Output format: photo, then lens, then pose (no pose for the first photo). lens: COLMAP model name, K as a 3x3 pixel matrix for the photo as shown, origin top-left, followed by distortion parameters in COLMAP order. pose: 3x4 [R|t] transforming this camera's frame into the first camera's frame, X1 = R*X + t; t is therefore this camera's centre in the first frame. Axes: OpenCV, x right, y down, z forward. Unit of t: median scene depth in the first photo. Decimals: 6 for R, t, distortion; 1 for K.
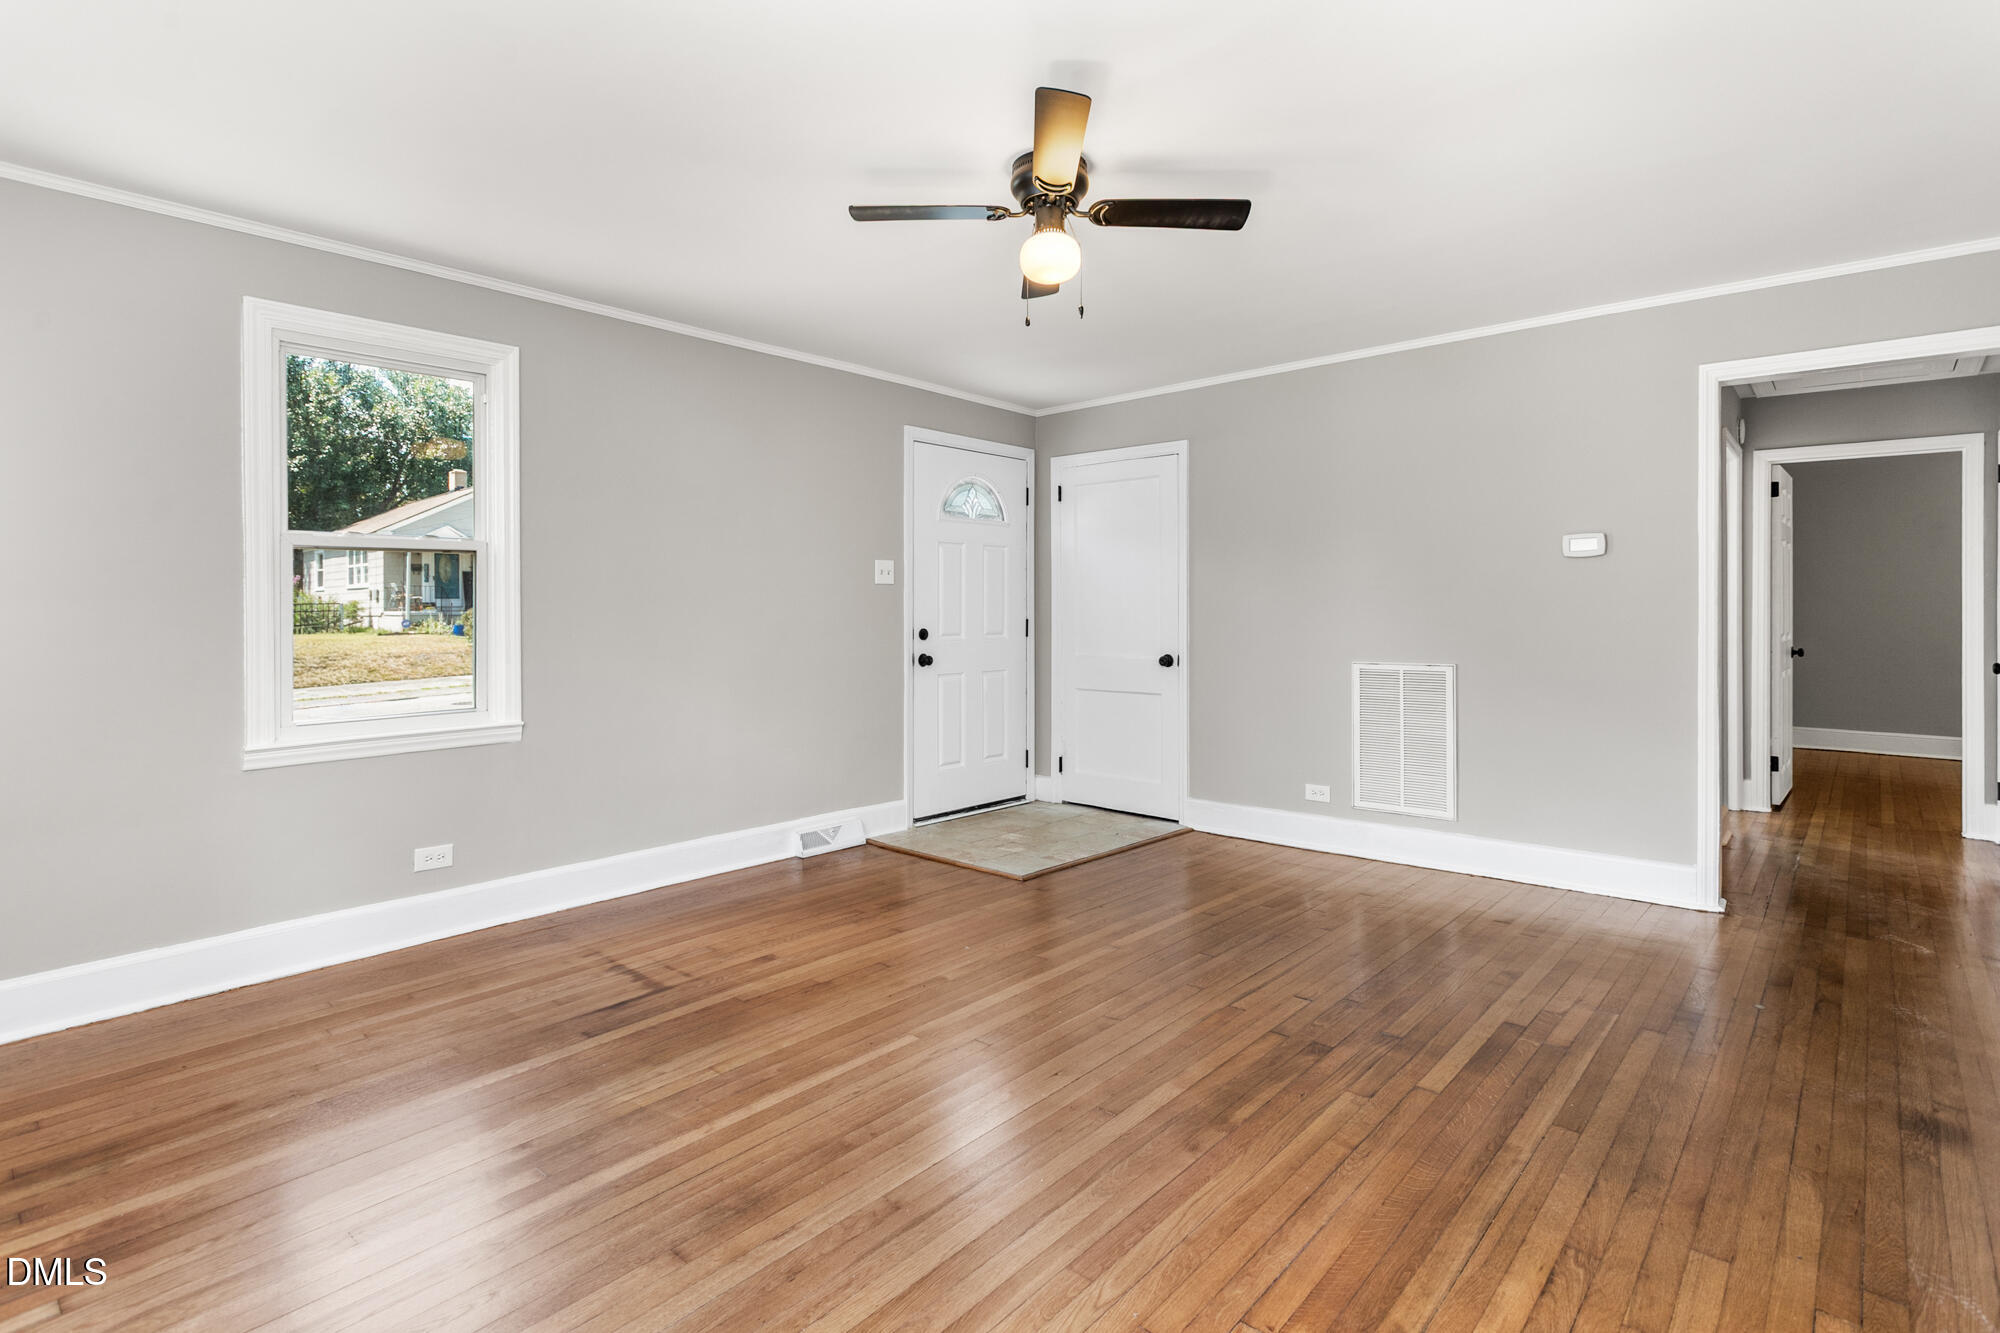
lens RADIAL K [[965.2, 0, 995.9], [0, 965.2, 626.9], [0, 0, 1]] dist [0.000551, -0.000111]
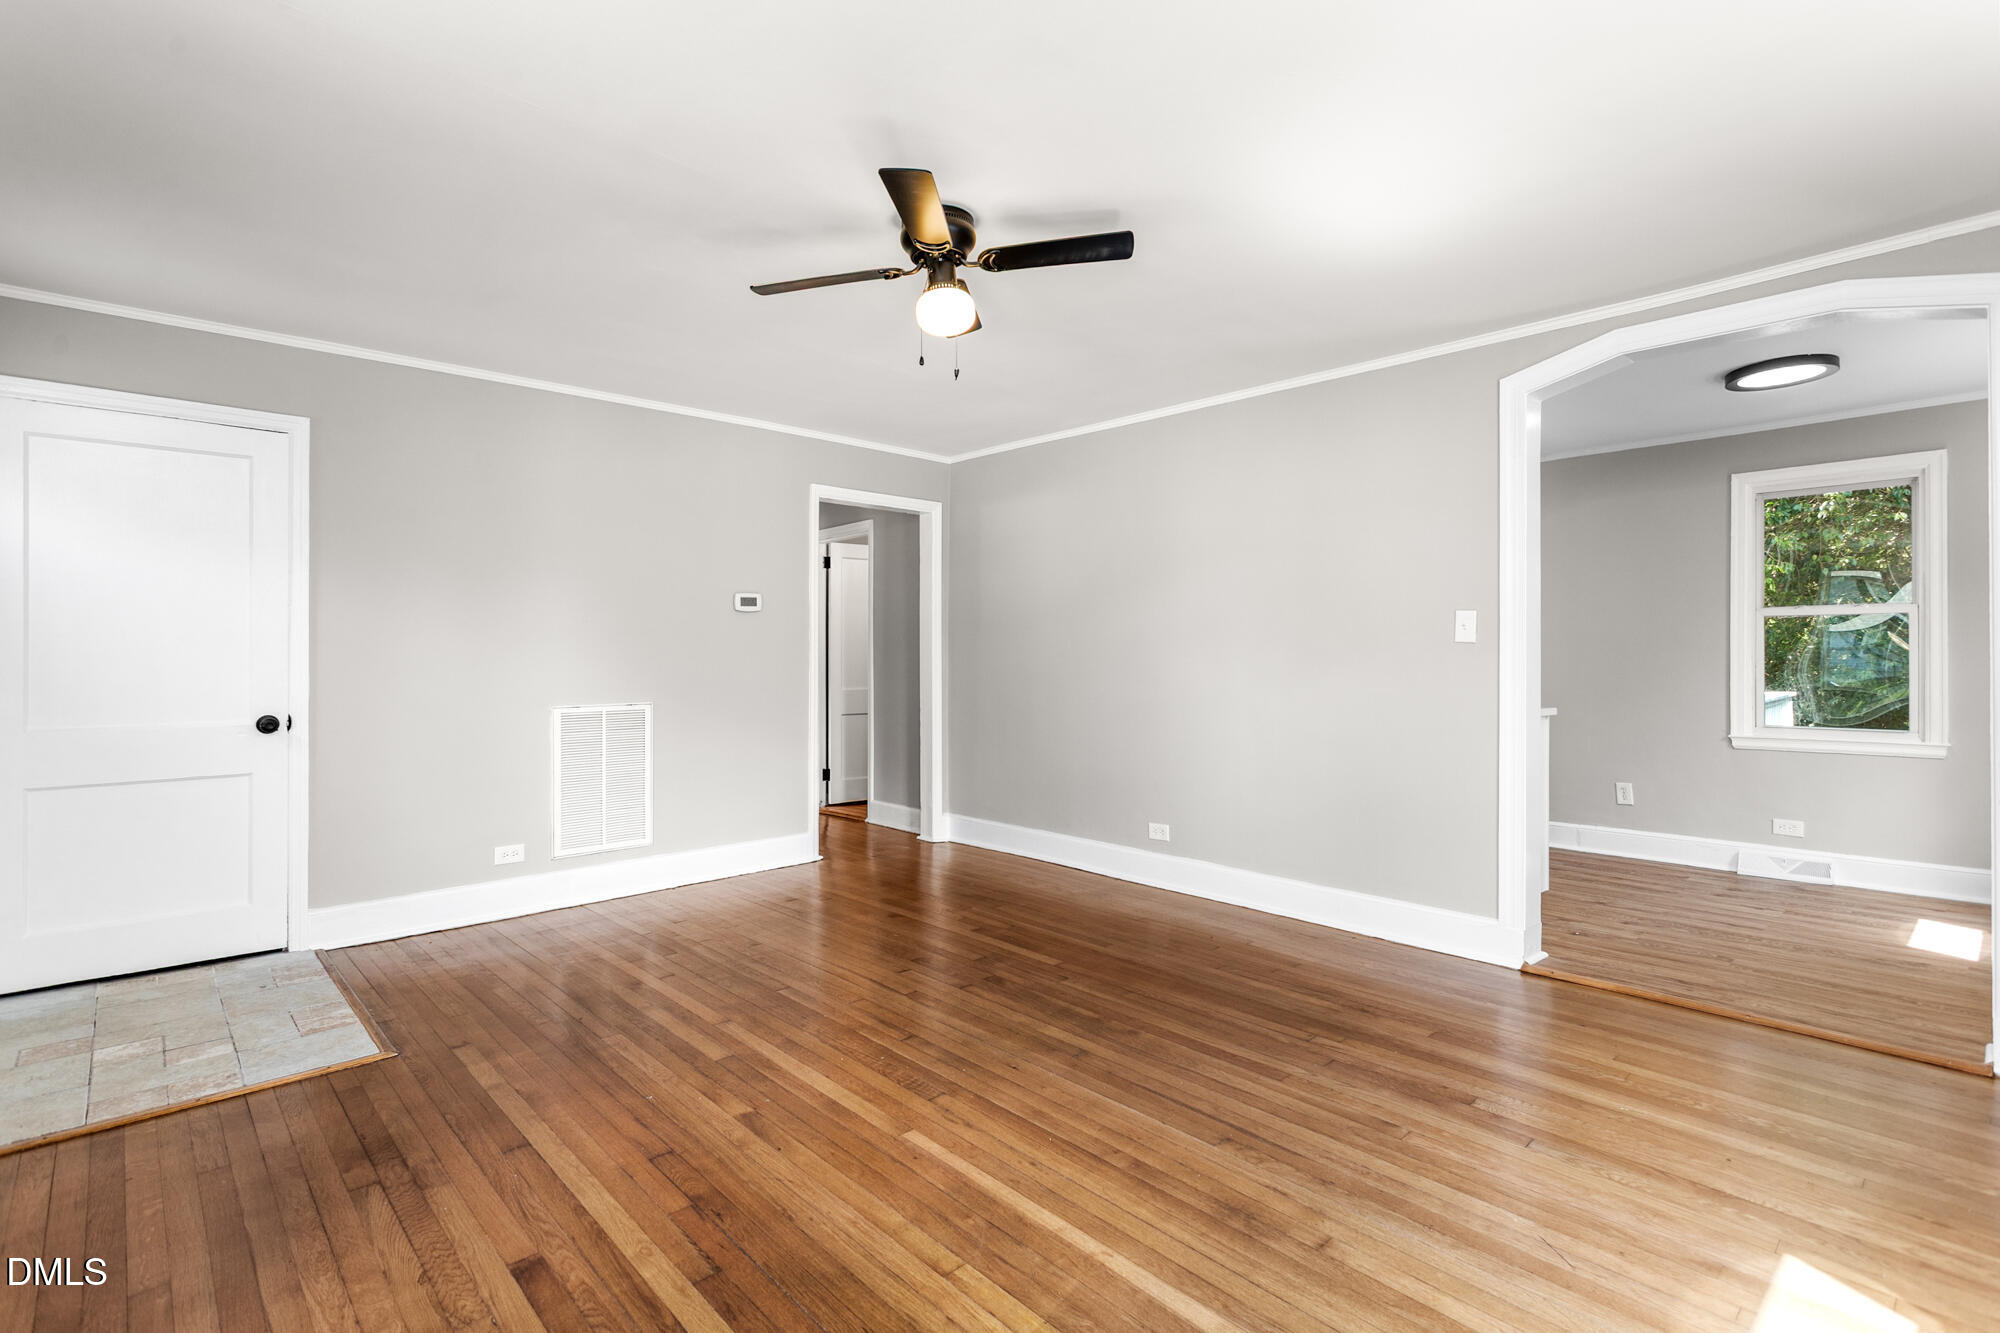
lens RADIAL K [[965.2, 0, 996.5], [0, 965.2, 654.6], [0, 0, 1]] dist [0.000551, -0.000111]
pose [[0.091368, 0.002464, 0.995814, -0.722934], [0.017590, 0.999837, -0.004088, -0.004588], [-0.995662, 0.017890, 0.091310, 0.630536]]
